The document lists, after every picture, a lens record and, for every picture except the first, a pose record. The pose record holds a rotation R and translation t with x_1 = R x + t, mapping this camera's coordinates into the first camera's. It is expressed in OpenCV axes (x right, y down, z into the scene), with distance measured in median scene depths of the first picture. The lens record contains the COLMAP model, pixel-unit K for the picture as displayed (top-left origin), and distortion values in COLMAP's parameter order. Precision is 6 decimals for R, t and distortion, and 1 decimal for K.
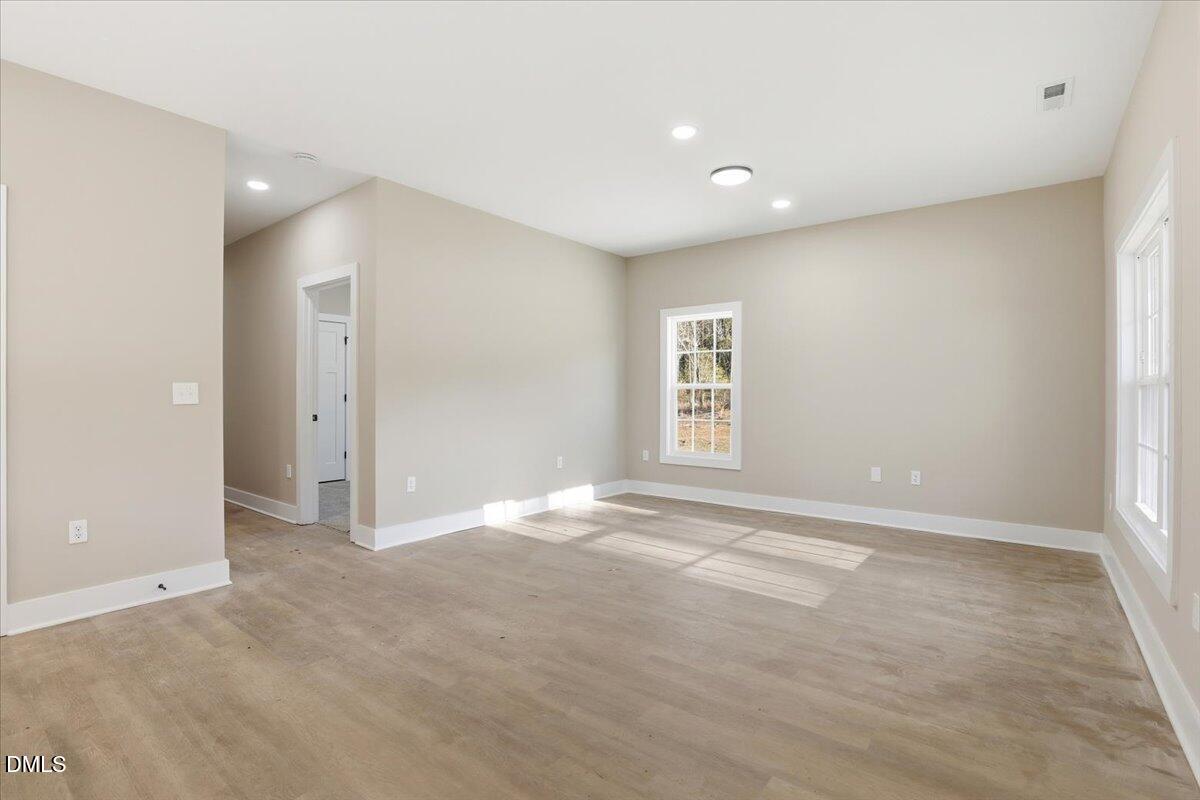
lens RADIAL K [[559.6, 0, 597.3], [0, 559.6, 394.0], [0, 0, 1]] dist [-0.023764, 0.000411]
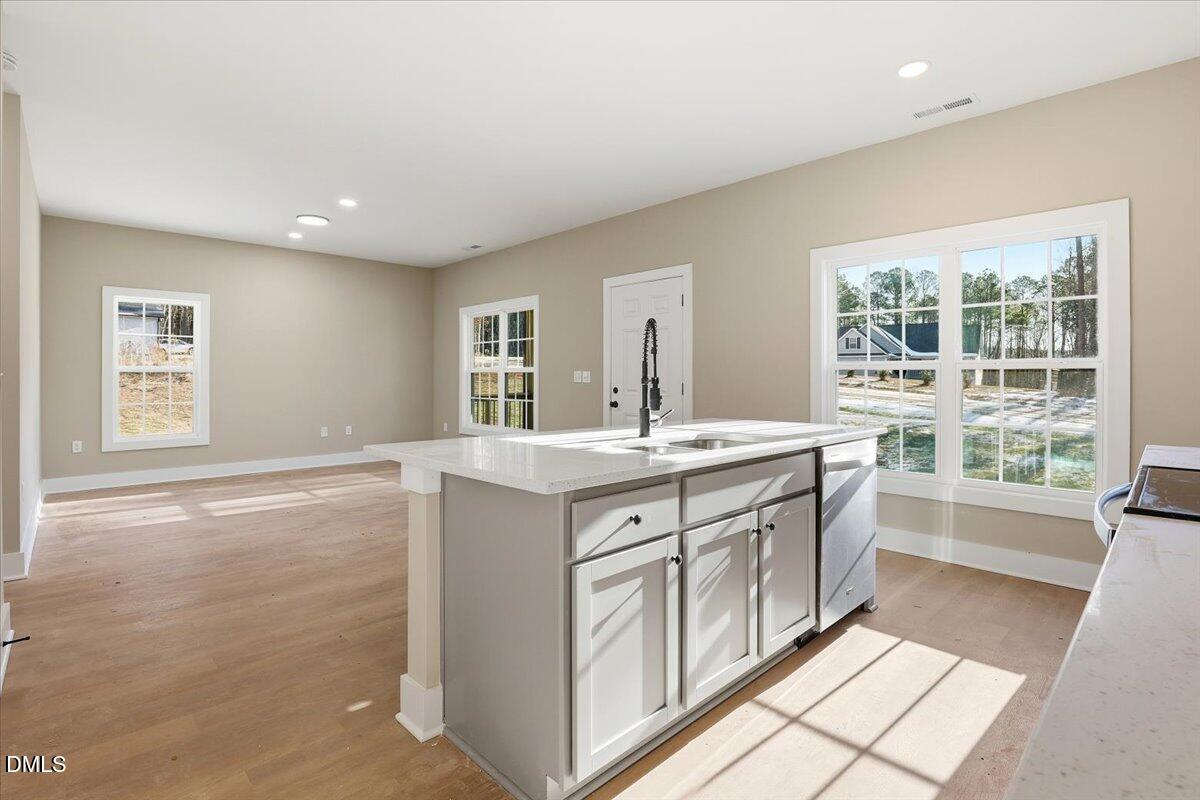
lens RADIAL K [[573.5, 0, 596.7], [0, 573.5, 375.3], [0, 0, 1]] dist [-0.029046, 0.000806]
pose [[0.146196, 0.001482, 0.989255, -1.258861], [0.002500, 0.999995, -0.001867, 0.001233], [-0.989253, 0.002746, 0.146191, 0.108654]]
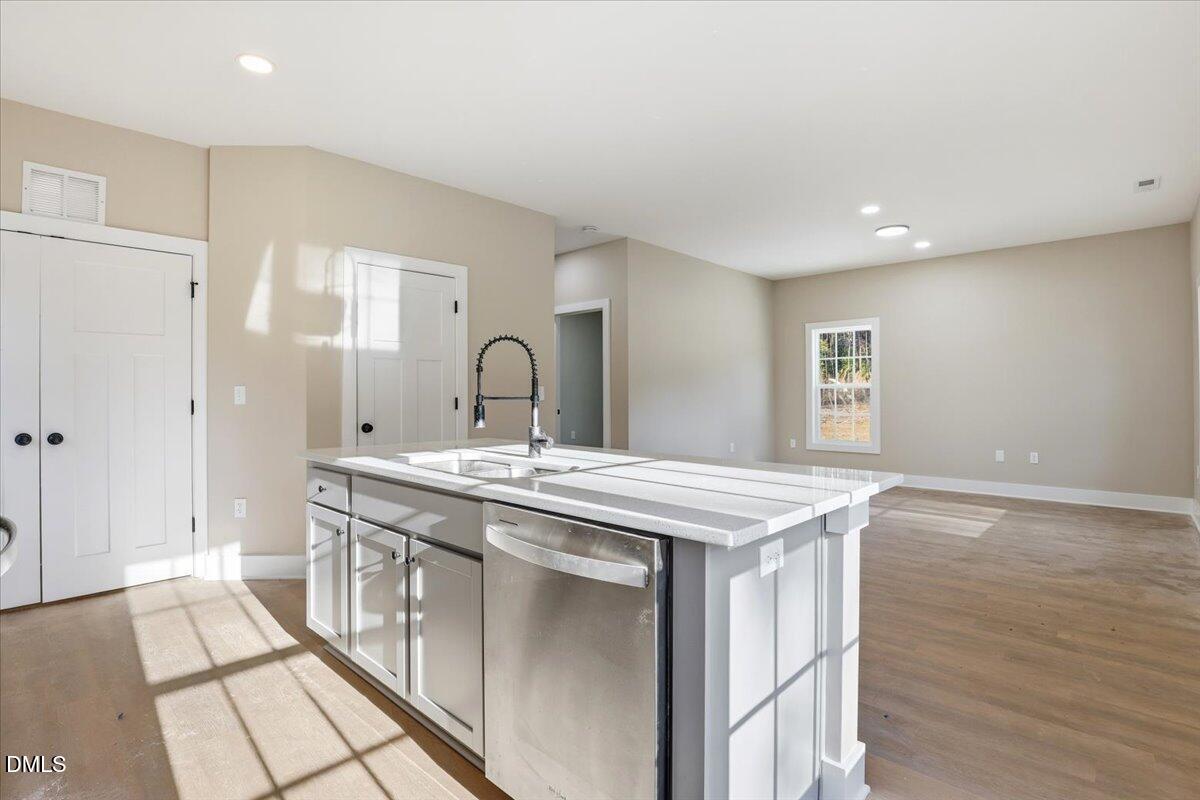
lens RADIAL K [[571.4, 0, 602.1], [0, 571.4, 388.8], [0, 0, 1]] dist [-0.021400, 0.000650]
pose [[0.995756, -0.006052, -0.091828, -0.397931], [0.005173, 0.999938, -0.009815, 0.002058], [0.091882, 0.009298, 0.995726, -0.511824]]
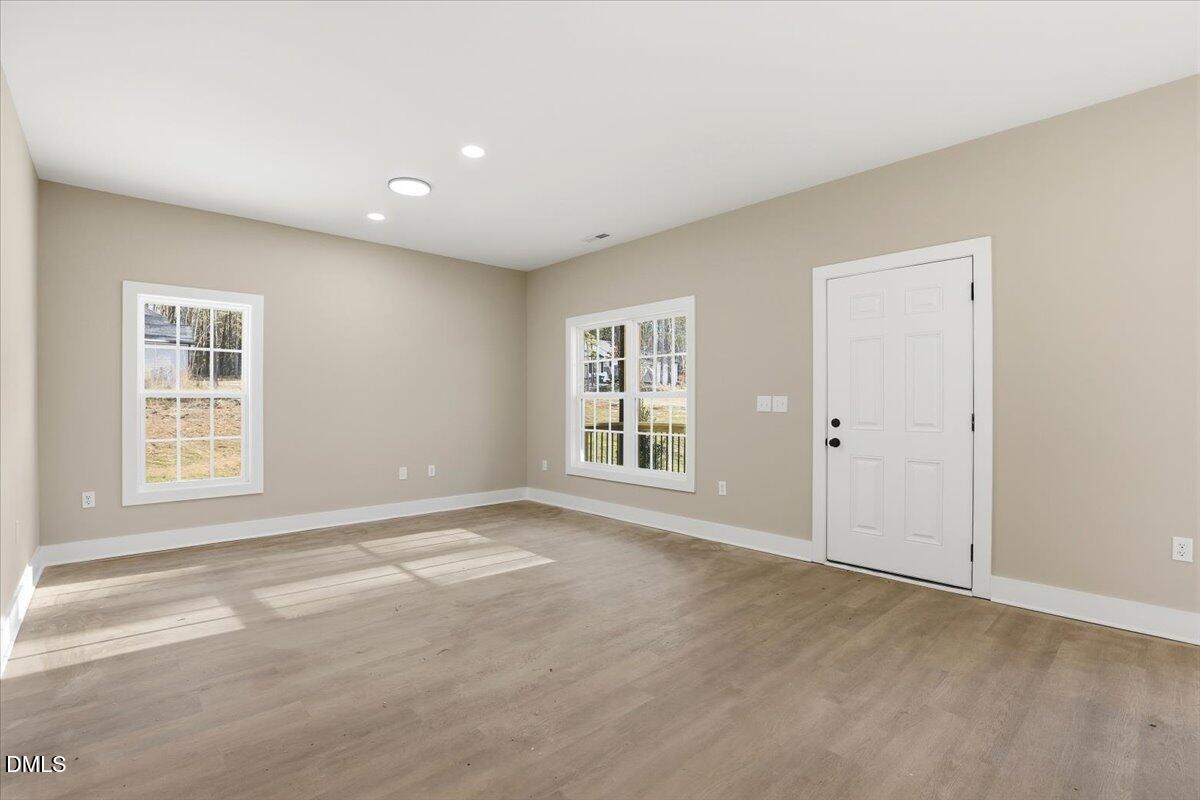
lens RADIAL K [[553.0, 0, 595.9], [0, 553.0, 404.5], [0, 0, 1]] dist [-0.027485, 0.000269]
pose [[0.165102, -0.003569, 0.986270, -0.810693], [0.002714, 0.999991, 0.003164, -0.001236], [-0.986273, 0.002154, 0.165110, 0.601205]]
